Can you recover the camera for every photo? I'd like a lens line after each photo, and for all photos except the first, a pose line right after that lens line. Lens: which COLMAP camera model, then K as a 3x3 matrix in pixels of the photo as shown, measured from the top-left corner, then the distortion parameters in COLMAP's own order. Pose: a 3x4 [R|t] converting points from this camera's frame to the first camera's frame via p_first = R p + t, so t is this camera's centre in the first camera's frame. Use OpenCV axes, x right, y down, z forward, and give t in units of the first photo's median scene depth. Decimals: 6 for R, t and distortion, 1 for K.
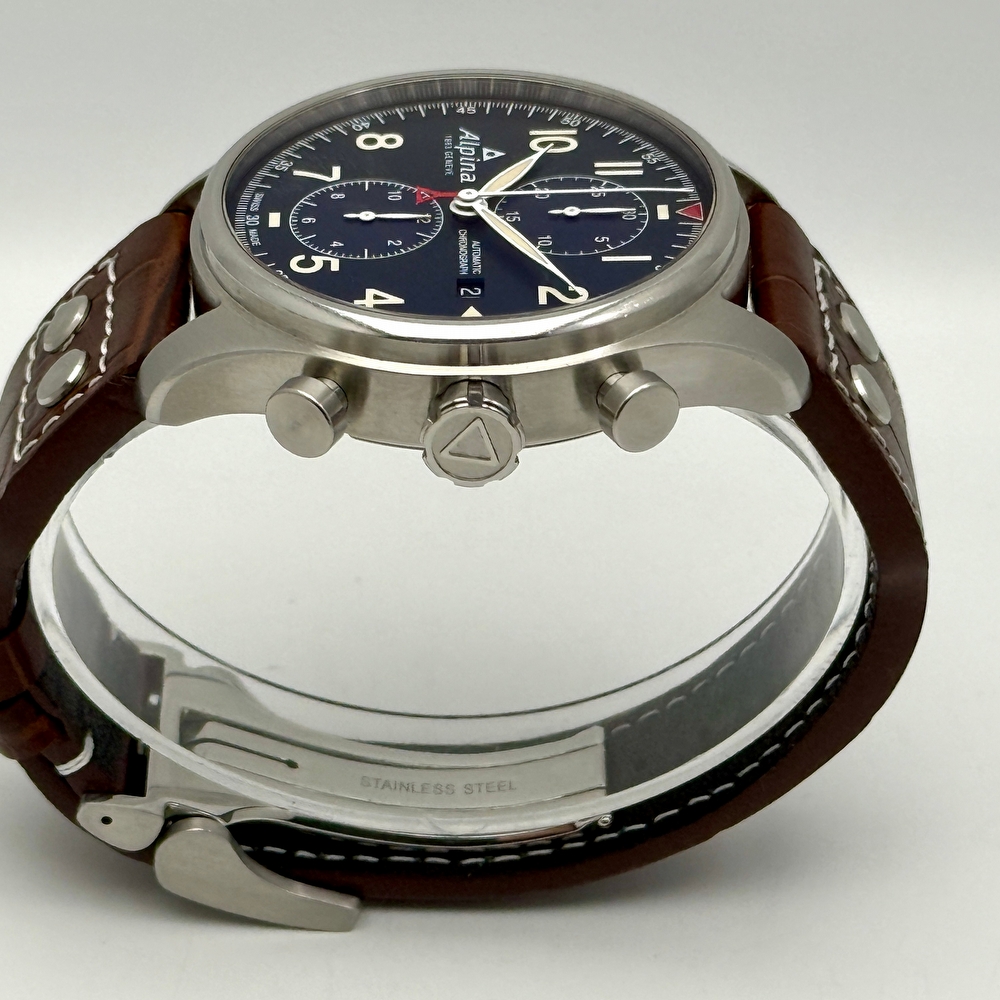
lens RADIAL K [[4500.7, 0, 496.0], [0, 4500.7, 500.0], [0, 0, 1]] dist [0.119822, 0.000000]
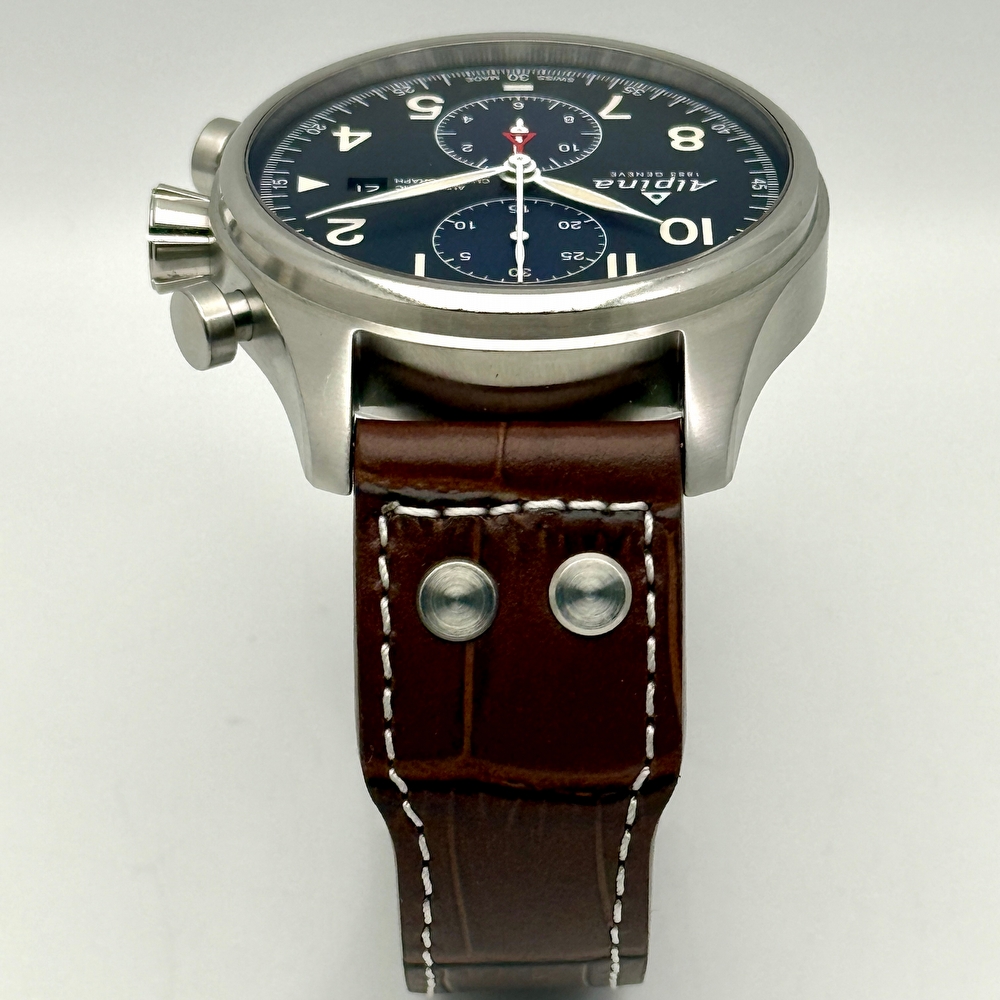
lens RADIAL K [[4500.7, 0, 500.7], [0, 4500.7, 501.1], [0, 0, 1]] dist [0.119822, 0.000000]
pose [[-0.016450, 0.537097, -0.843360, 0.782572], [-0.560976, 0.693254, 0.452443, -0.421750], [0.827668, 0.480547, 0.289895, 0.760000]]
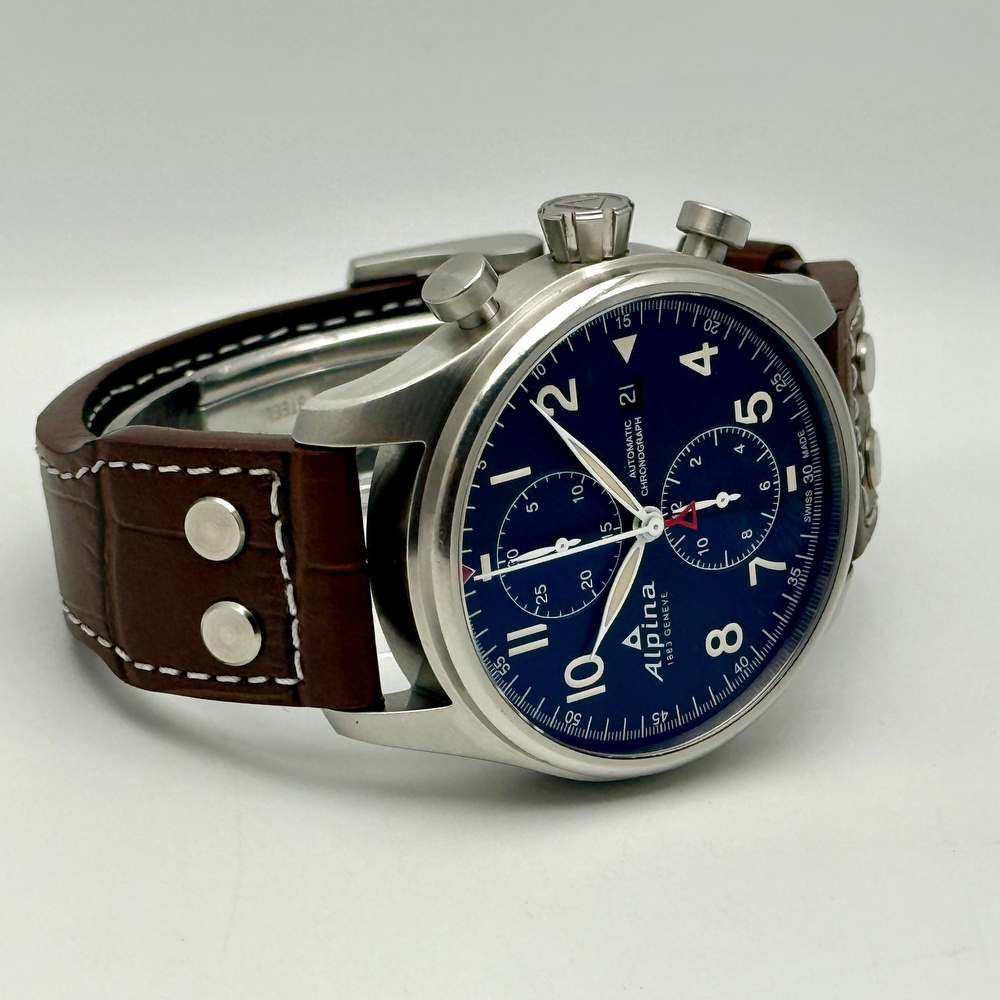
lens RADIAL K [[4297.4, 0, 503.8], [0, 4297.4, 498.7], [0, 0, 1]] dist [0.086161, 0.000000]
pose [[-0.841335, 0.214591, -0.496091, 0.508088], [-0.488348, -0.695172, 0.527496, -0.562880], [-0.231673, 0.686066, 0.689667, 0.316741]]
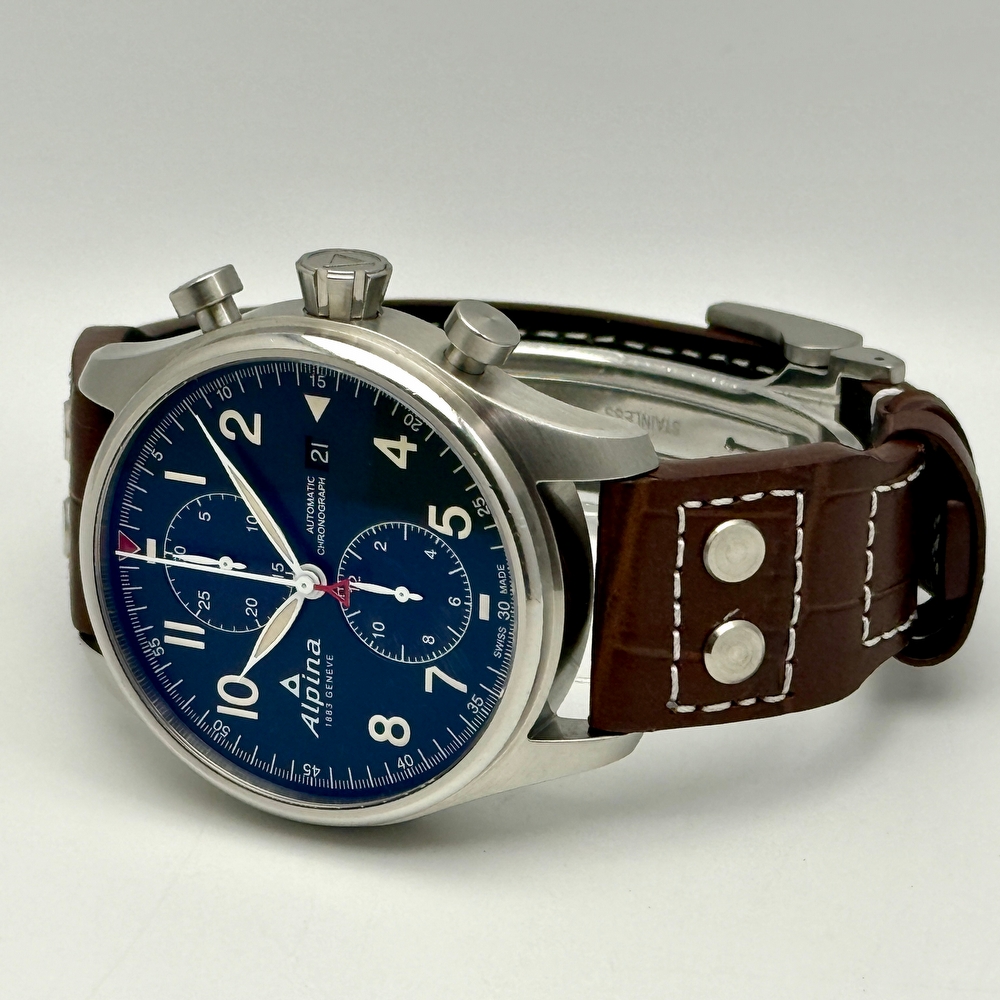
lens RADIAL K [[4297.4, 0, 497.9], [0, 4297.4, 500.7], [0, 0, 1]] dist [0.086161, 0.000000]
pose [[-0.911258, -0.166348, 0.376745, -0.416529], [0.364116, -0.752852, 0.548300, -0.579270], [0.192425, 0.636822, 0.746613, 0.245943]]
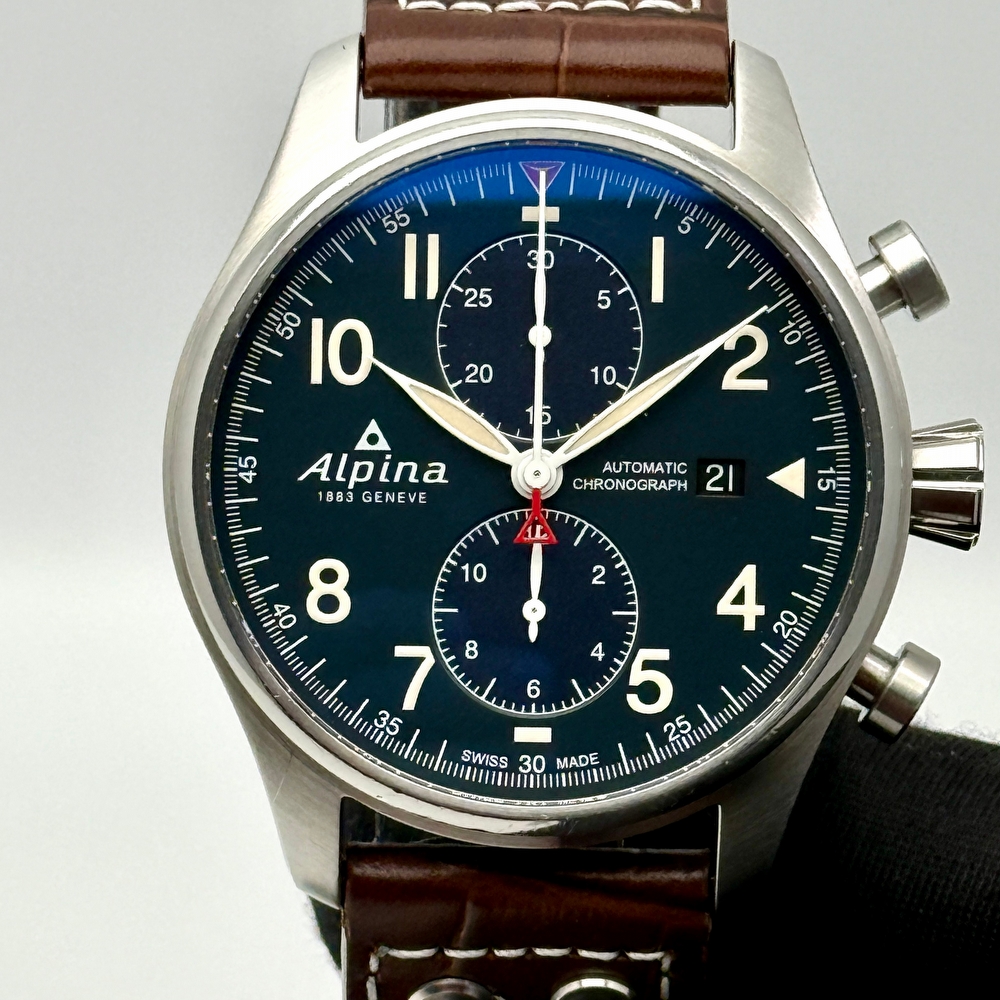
lens RADIAL K [[4297.4, 0, 444.4], [0, 4297.4, 530.8], [0, 0, 1]] dist [0.086161, 0.000000]
pose [[0.034573, -0.999392, 0.004604, -0.019047], [0.563898, 0.023310, 0.825515, -0.654108], [-0.825120, -0.025945, 0.564361, 0.605908]]
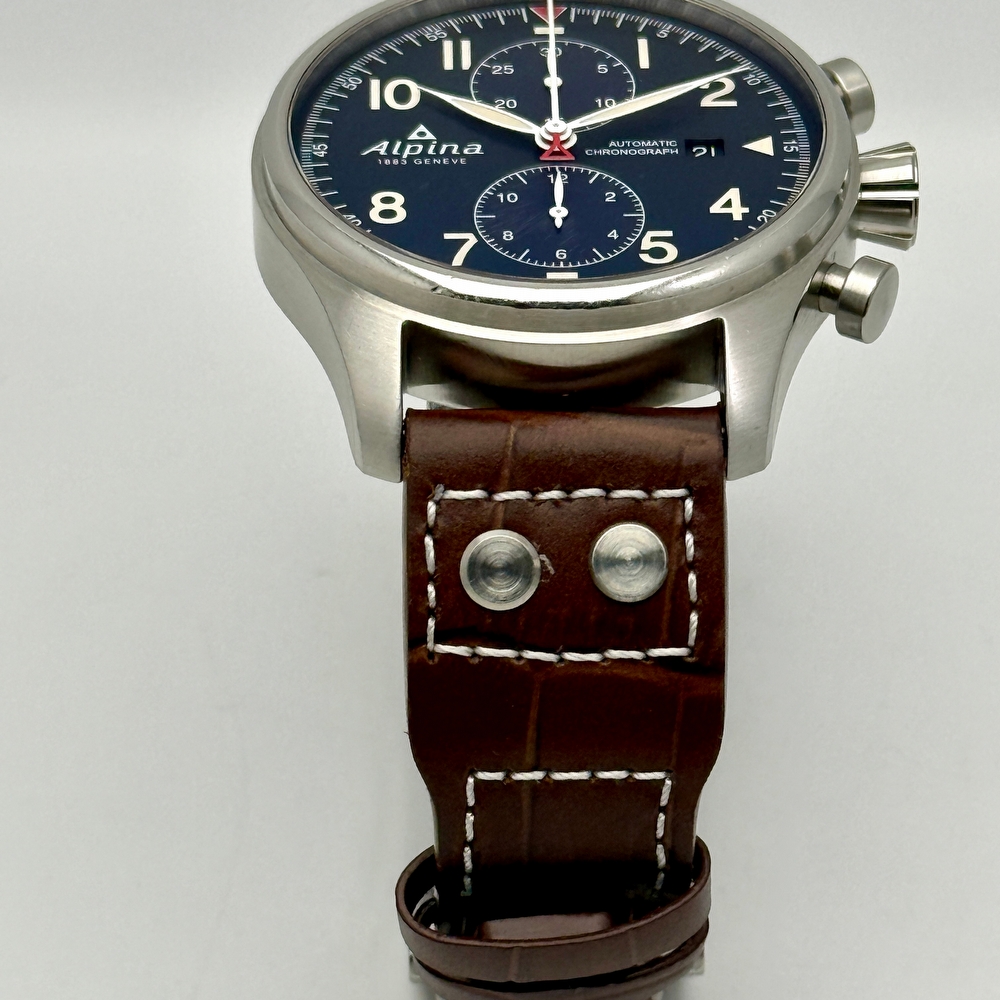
lens RADIAL K [[4500.7, 0, 504.5], [0, 4500.7, 499.0], [0, 0, 1]] dist [0.119822, 0.000000]
pose [[-0.002503, -0.629952, 0.776630, -0.757717], [0.557414, 0.643908, 0.524092, -0.499937], [-0.830231, 0.434216, 0.349532, 0.713379]]
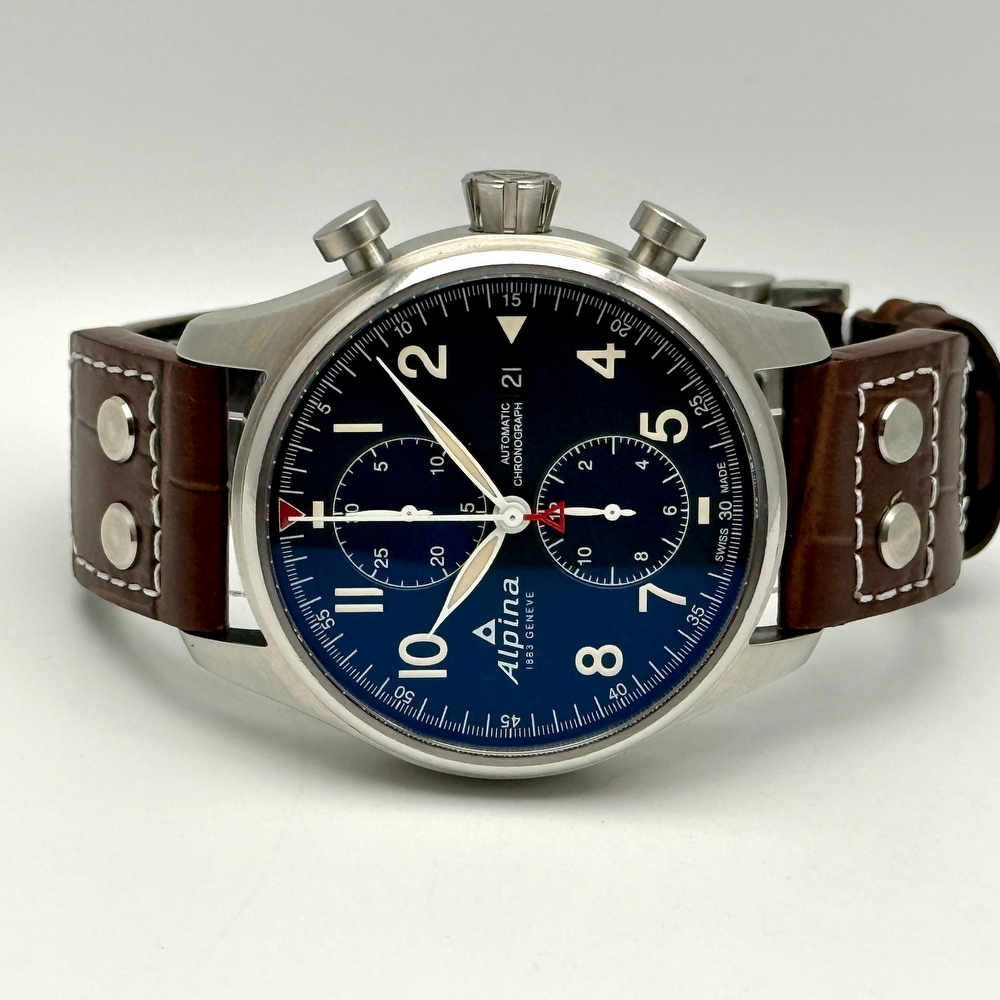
lens RADIAL K [[4297.4, 0, 496.0], [0, 4297.4, 503.3], [0, 0, 1]] dist [0.086161, 0.000000]
pose [[-0.998611, -0.011180, -0.051491, 0.046463], [-0.028193, -0.712215, 0.701395, -0.728702], [-0.044514, 0.701873, 0.710910, 0.314283]]
